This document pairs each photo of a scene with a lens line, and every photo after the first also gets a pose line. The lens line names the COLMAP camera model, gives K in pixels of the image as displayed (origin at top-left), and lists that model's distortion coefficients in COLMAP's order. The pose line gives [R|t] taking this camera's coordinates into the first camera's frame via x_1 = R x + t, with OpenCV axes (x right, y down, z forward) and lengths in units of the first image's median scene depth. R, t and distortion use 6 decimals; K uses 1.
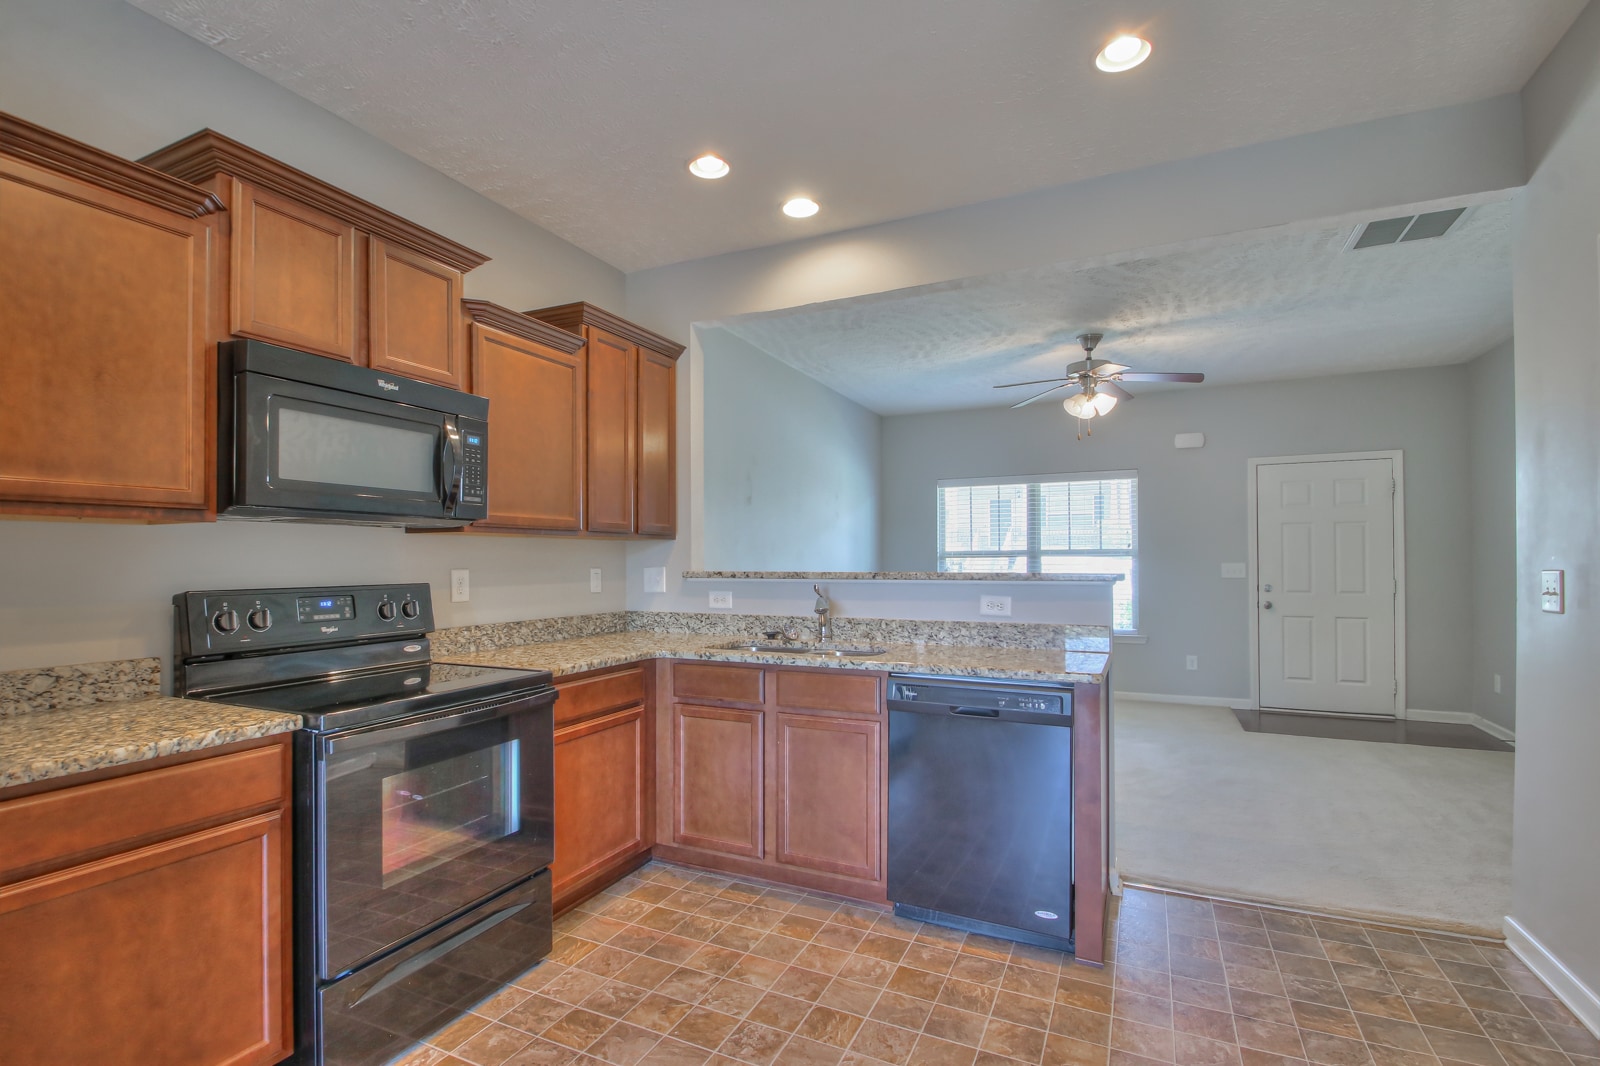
lens RADIAL K [[750.7, 0, 765.8], [0, 750.7, 549.2], [0, 0, 1]] dist [-0.022141, -0.003132]
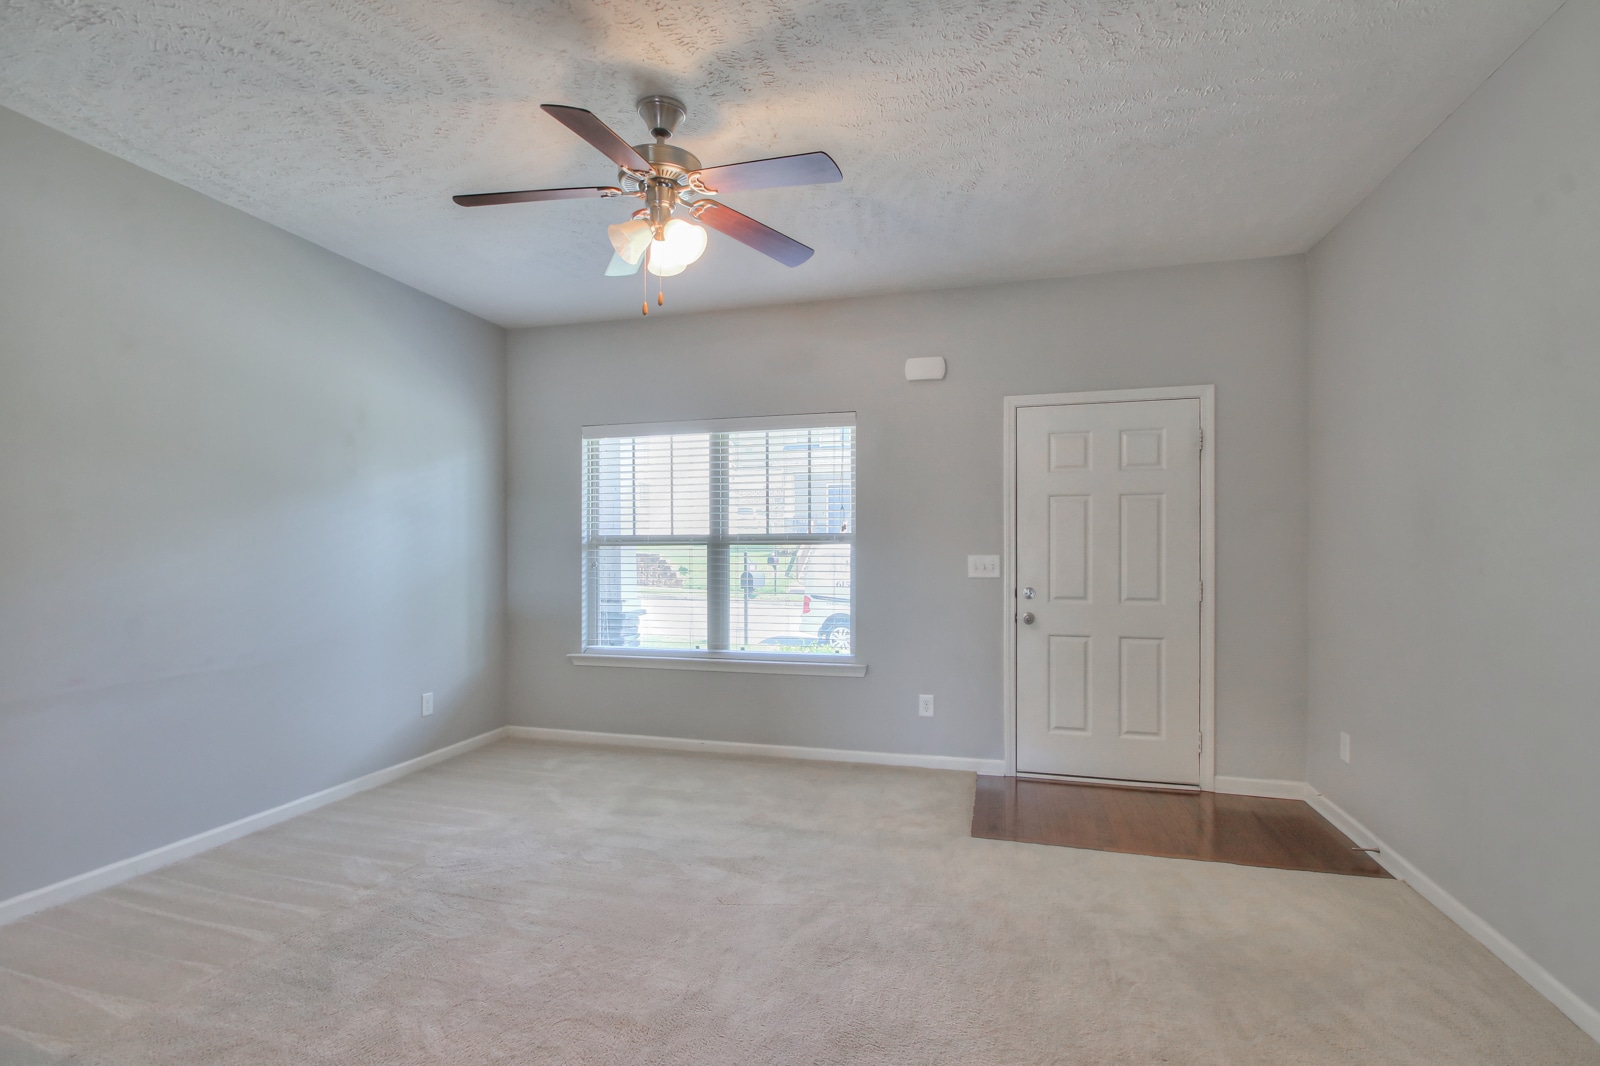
lens RADIAL K [[750.7, 0, 790.6], [0, 750.7, 544.3], [0, 0, 1]] dist [-0.022141, -0.003132]
pose [[0.980712, 0.004139, 0.195416, 0.570475], [-0.006440, 0.999917, 0.011140, 0.004828], [-0.195353, -0.012184, 0.980657, 0.657292]]
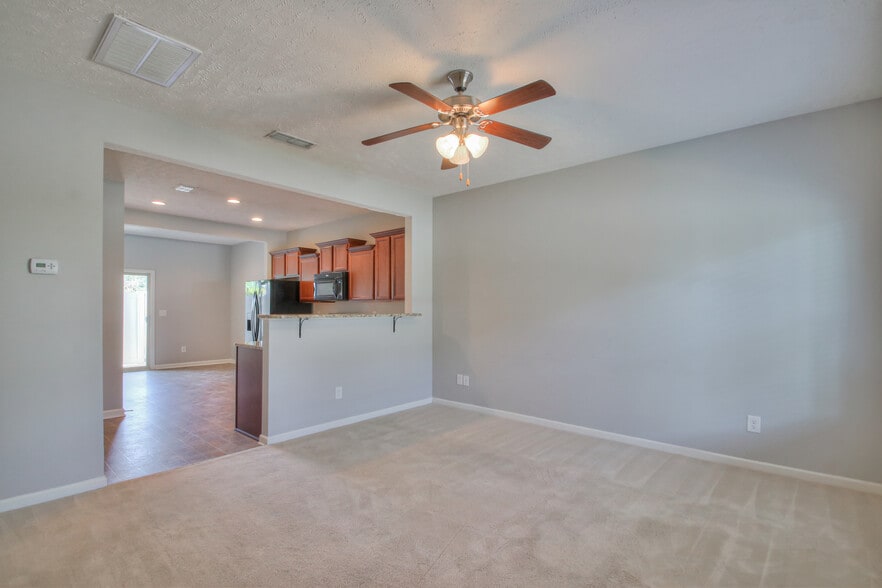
lens RADIAL K [[413.8, 0, 441.1], [0, 413.8, 295.3], [0, 0, 1]] dist [-0.022141, -0.003132]
pose [[-0.221098, -0.024146, -0.974953, 3.546699], [0.011015, 0.999568, -0.027254, 0.008946], [0.975189, -0.016765, -0.220736, 4.008834]]
